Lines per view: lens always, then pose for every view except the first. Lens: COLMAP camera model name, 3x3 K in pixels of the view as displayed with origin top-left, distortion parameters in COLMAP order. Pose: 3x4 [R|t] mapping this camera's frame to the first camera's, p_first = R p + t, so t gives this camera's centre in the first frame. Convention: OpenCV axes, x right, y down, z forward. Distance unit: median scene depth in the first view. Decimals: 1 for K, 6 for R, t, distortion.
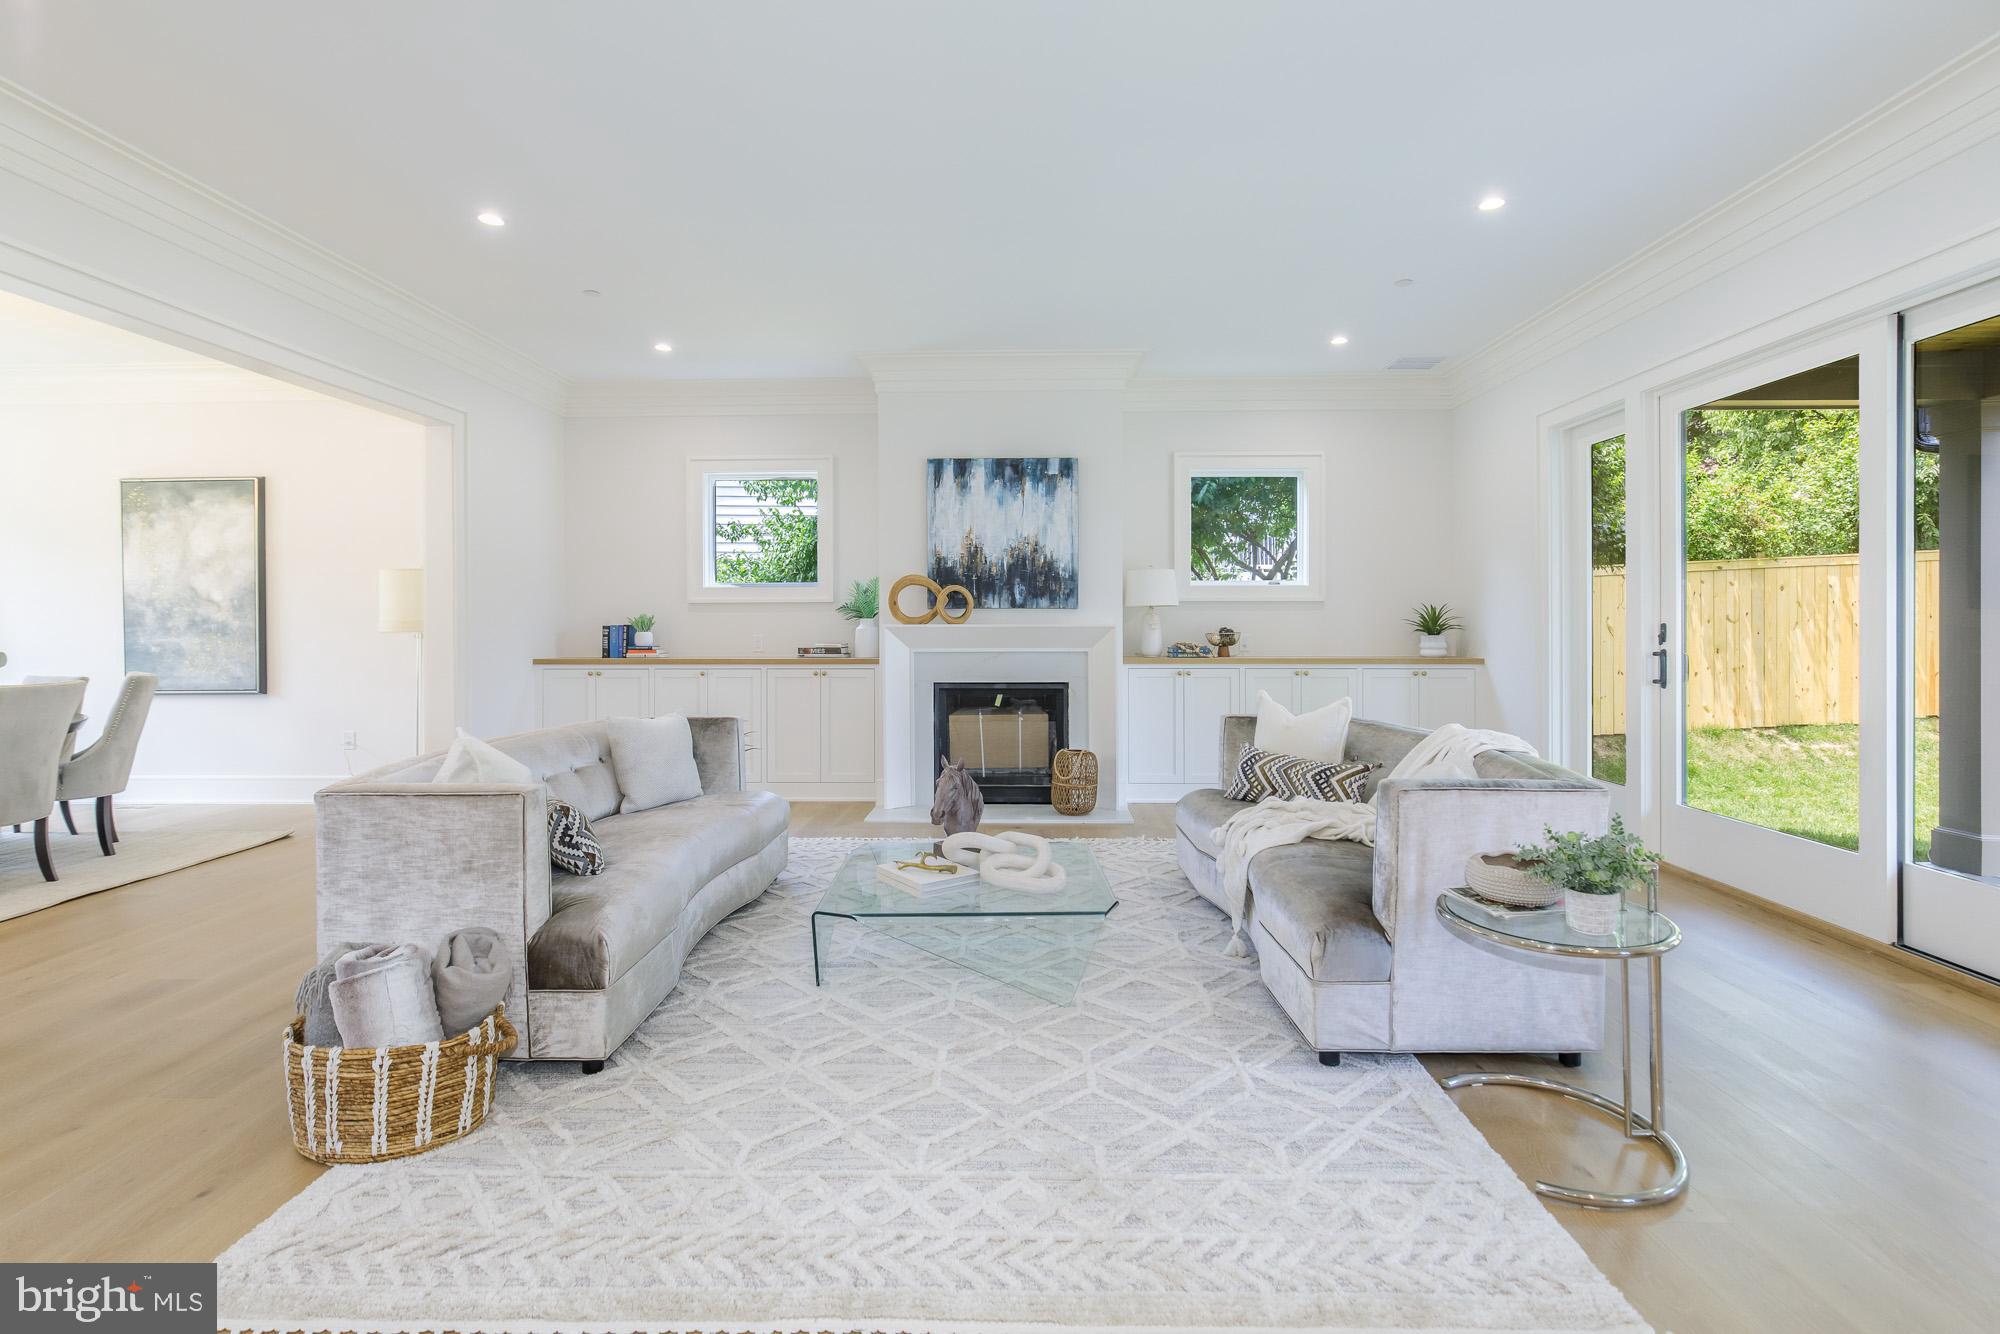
lens RADIAL K [[930.2, 0, 963.3], [0, 930.2, 630.8], [0, 0, 1]] dist [-0.007731, 0.004192]
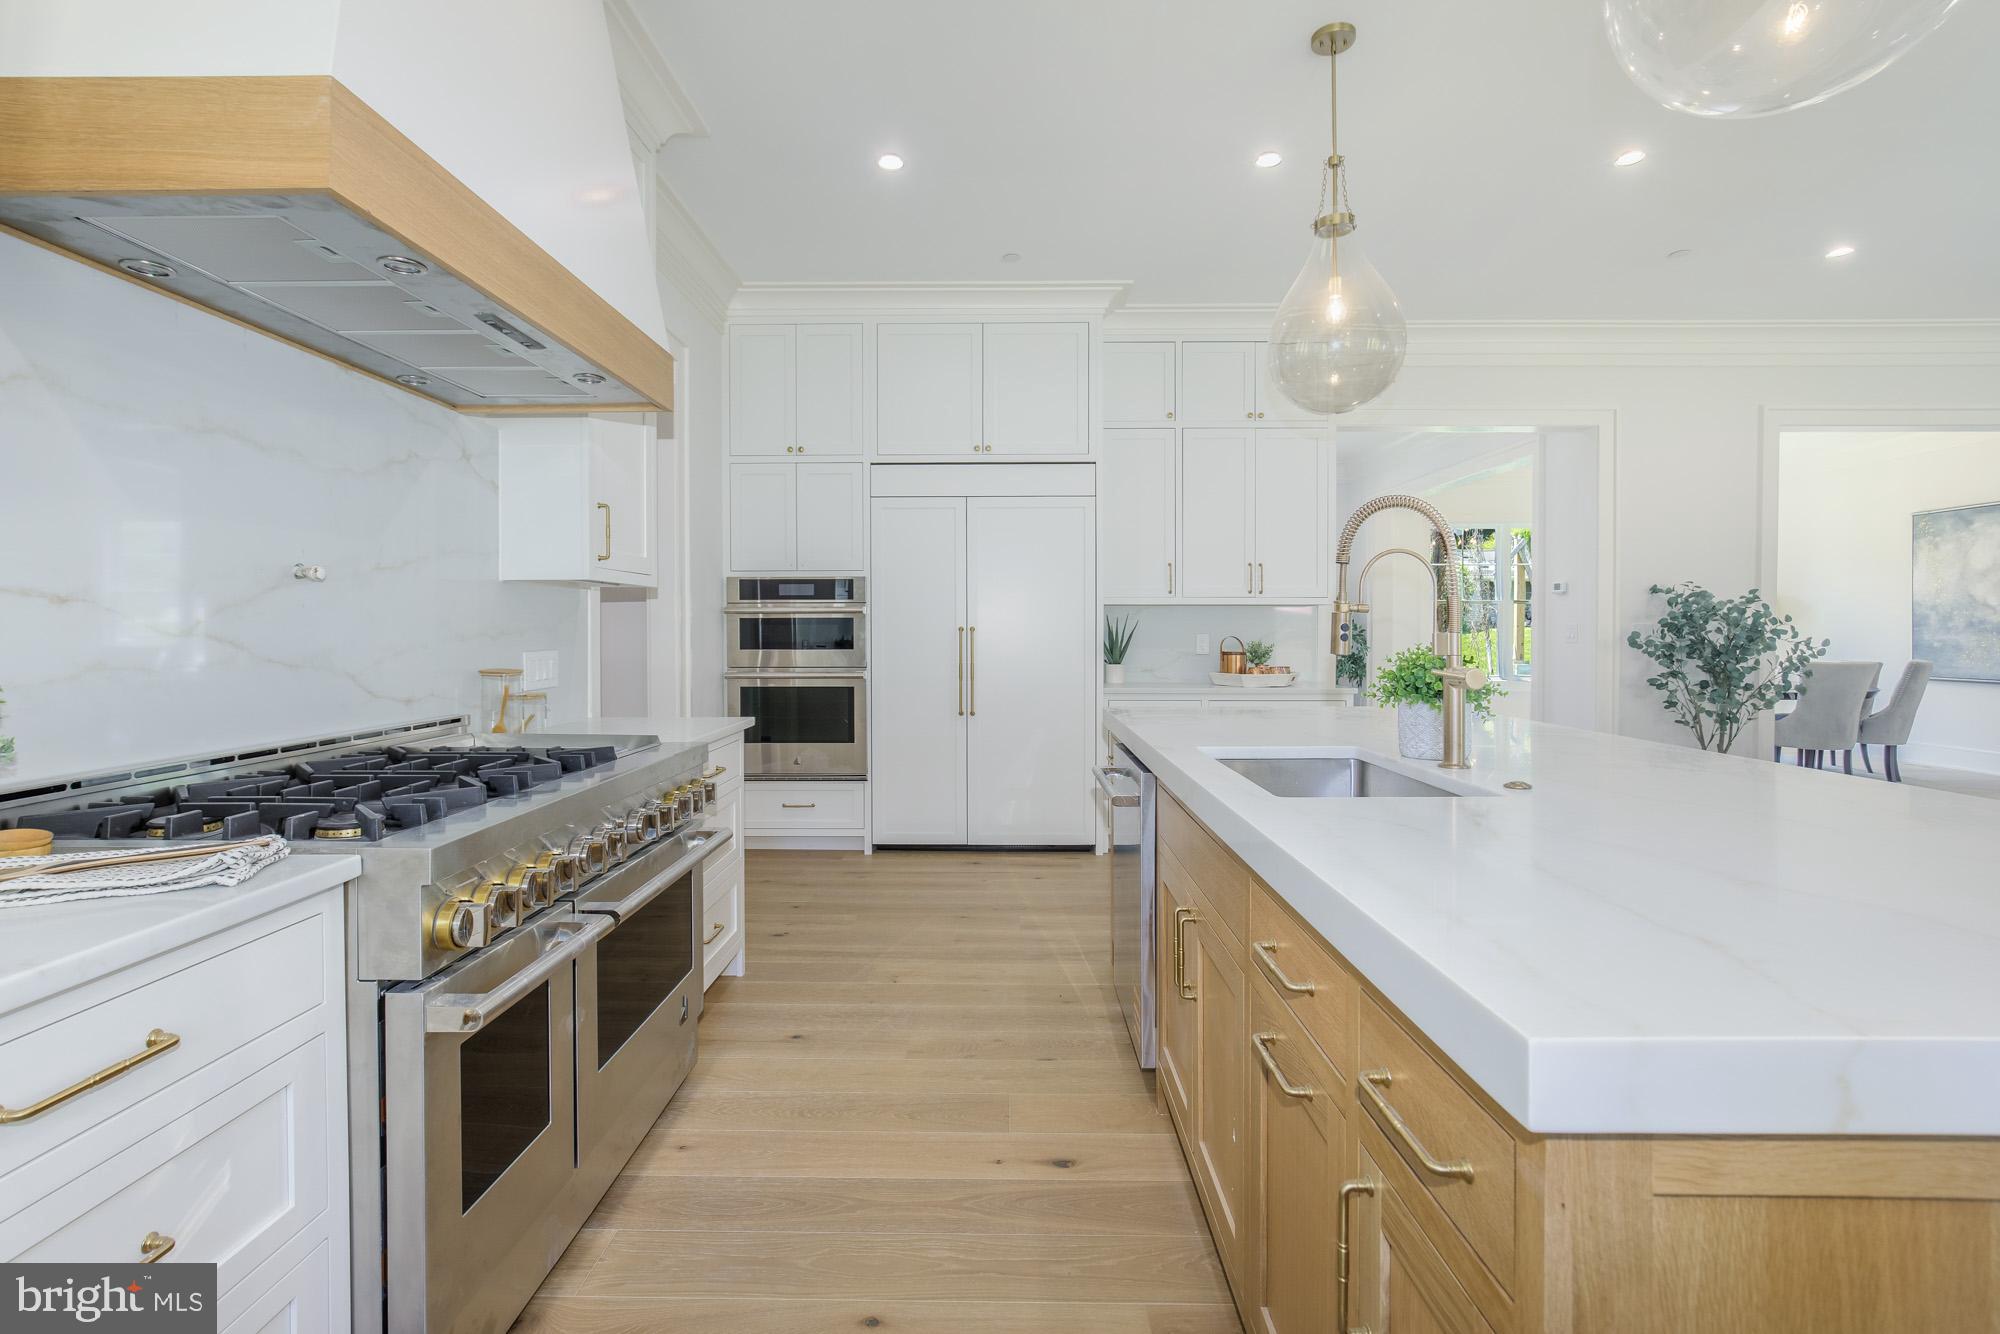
lens RADIAL K [[930.2, 0, 998.7], [0, 930.2, 638.4], [0, 0, 1]] dist [-0.007731, 0.004192]
pose [[0.043306, 0.015183, -0.998946, 0.340264], [-0.007531, 0.999861, 0.014870, 0.002504], [0.999033, 0.006879, 0.043415, -0.339049]]
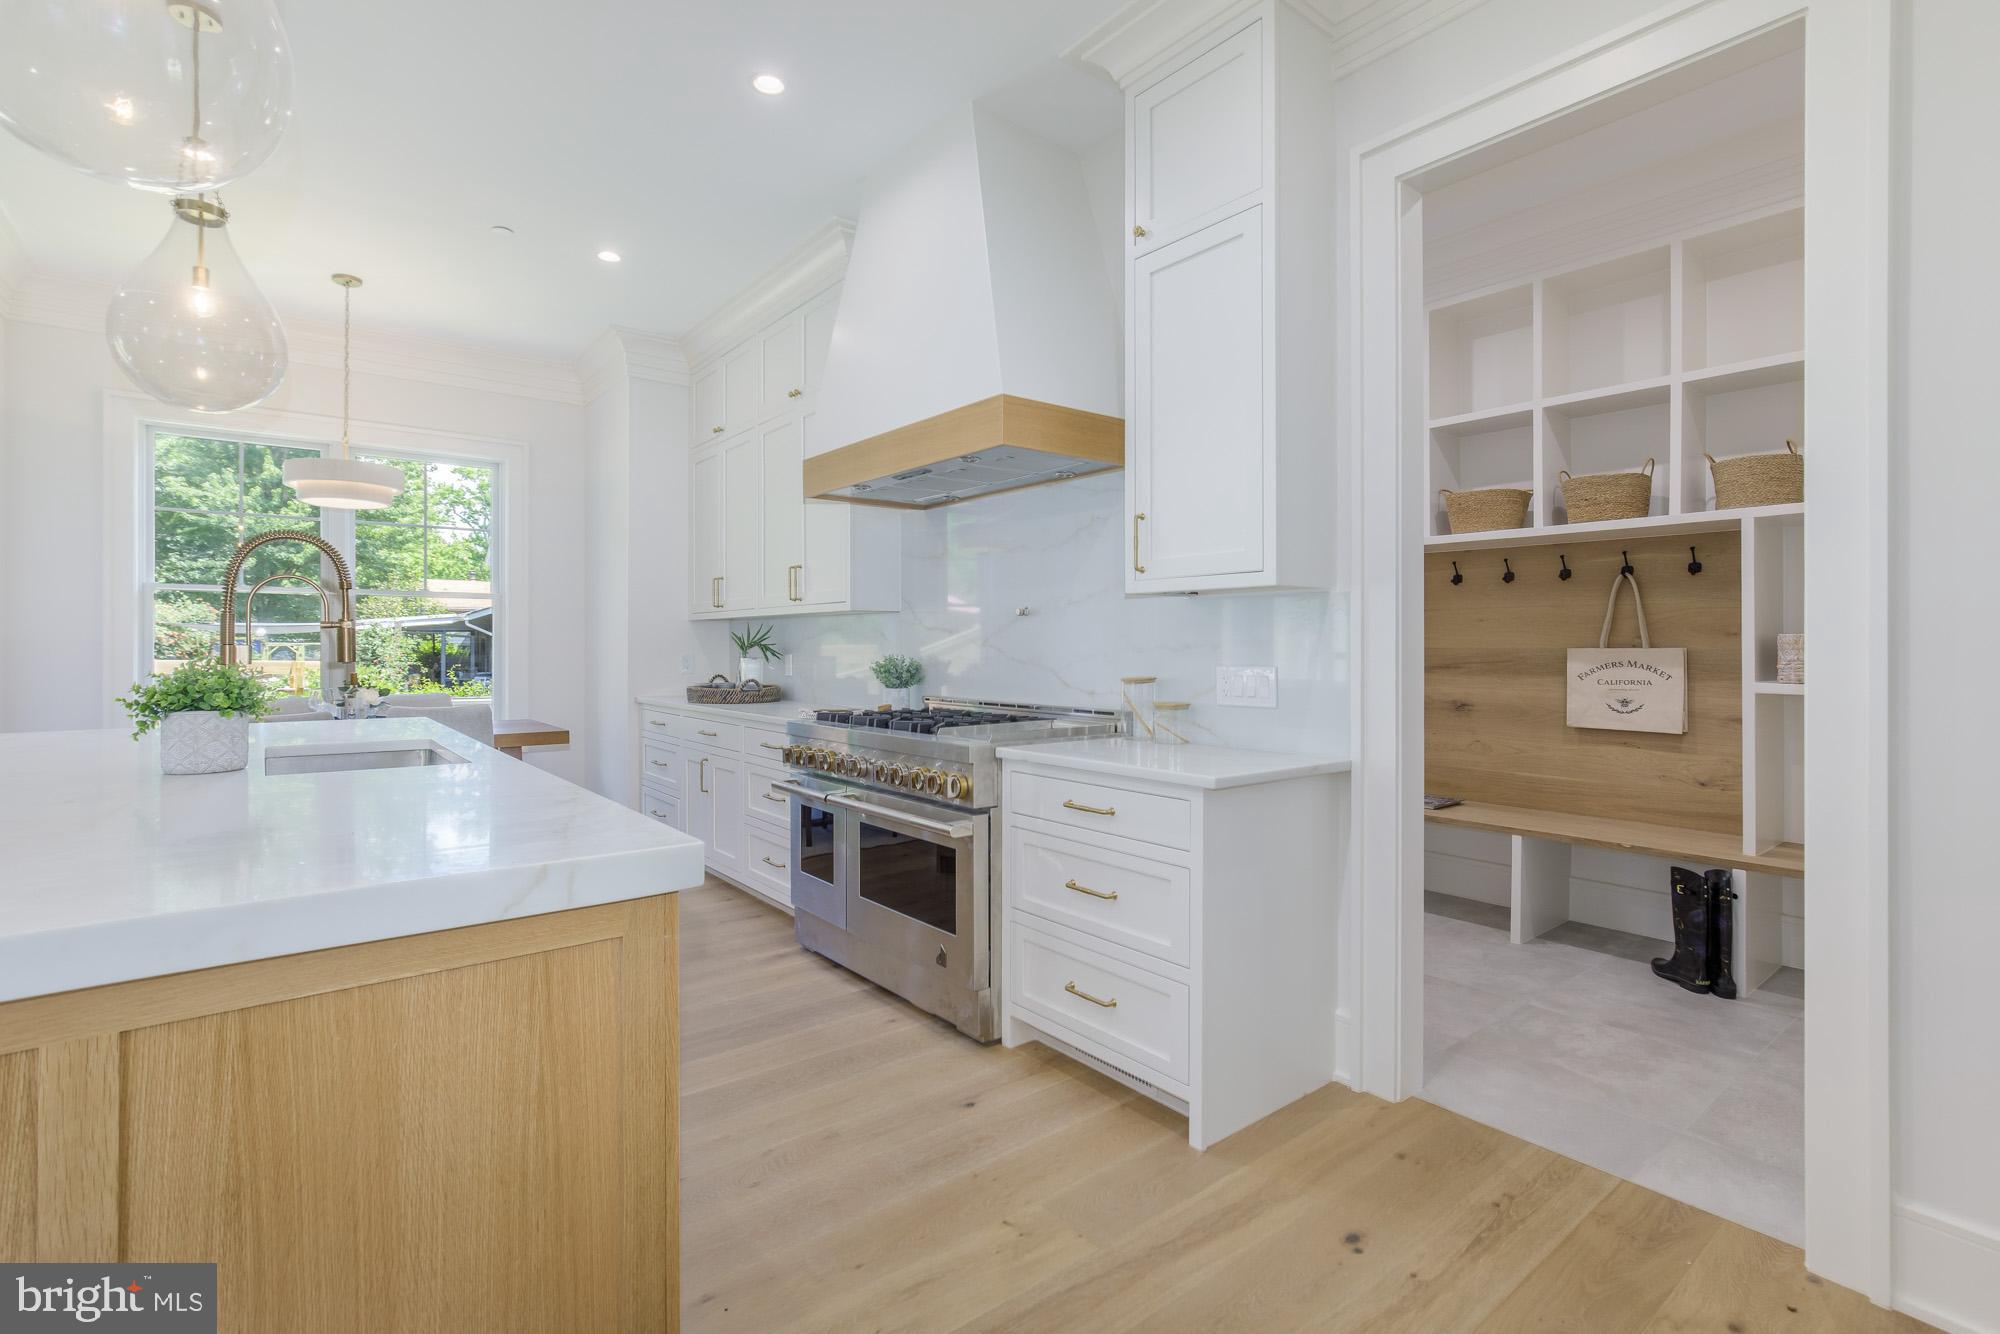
lens RADIAL K [[930.2, 0, 993.8], [0, 930.2, 666.5], [0, 0, 1]] dist [-0.007731, 0.004192]
pose [[-0.662094, -0.012526, 0.749316, -0.385242], [0.009644, 0.999635, 0.025233, 0.005220], [-0.749358, 0.023933, -0.661732, -0.171042]]
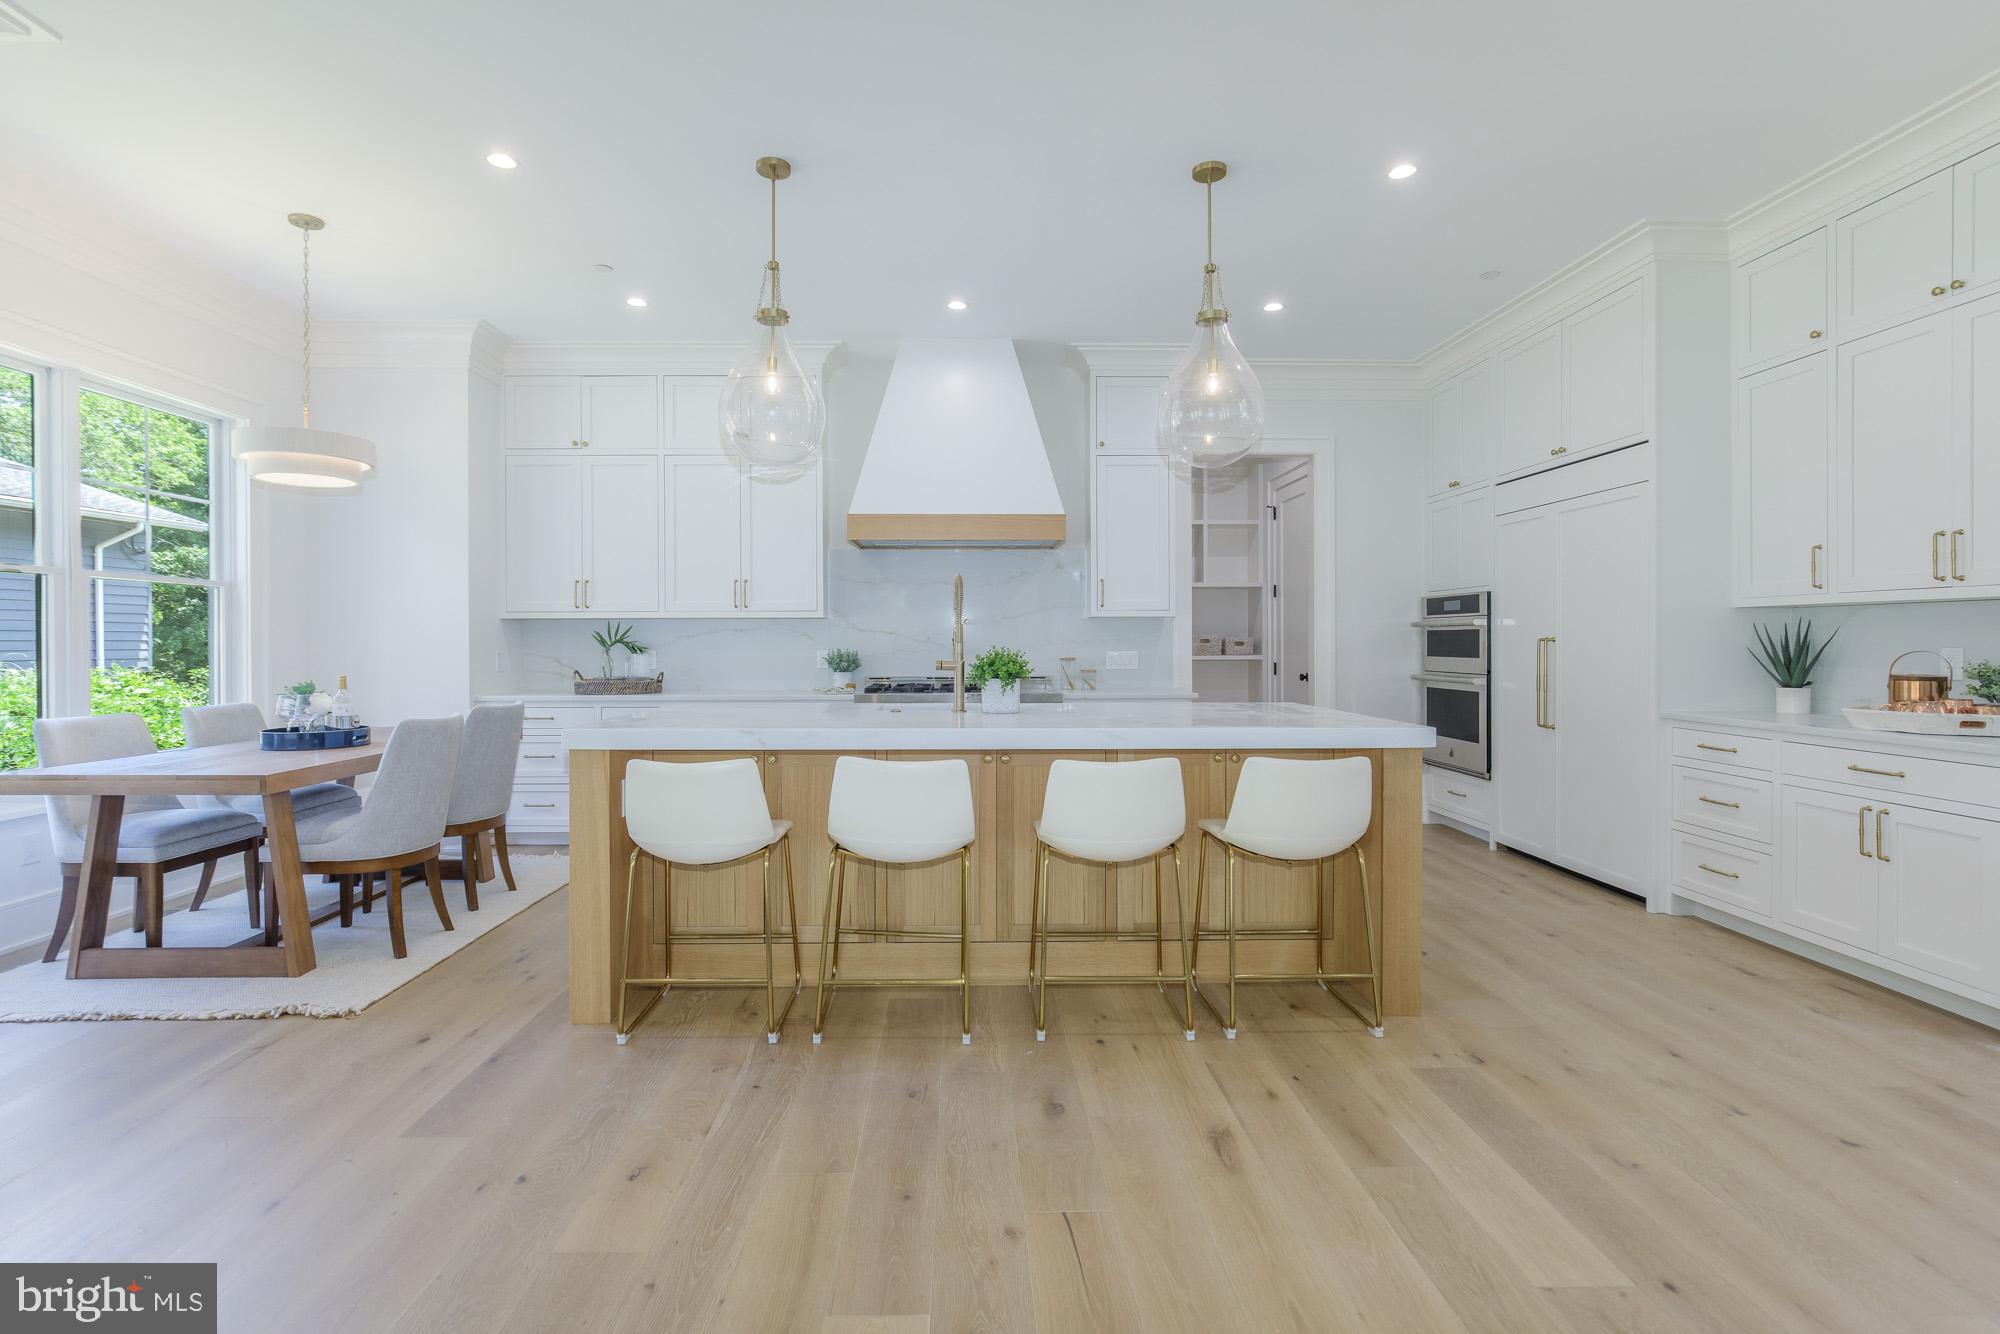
lens RADIAL K [[930.2, 0, 980.0], [0, 930.2, 648.5], [0, 0, 1]] dist [-0.007731, 0.004192]
pose [[-0.996225, 0.008024, -0.086441, 0.089850], [0.006608, 0.999839, 0.016658, -0.001726], [0.086561, 0.016024, -0.996118, 0.380098]]
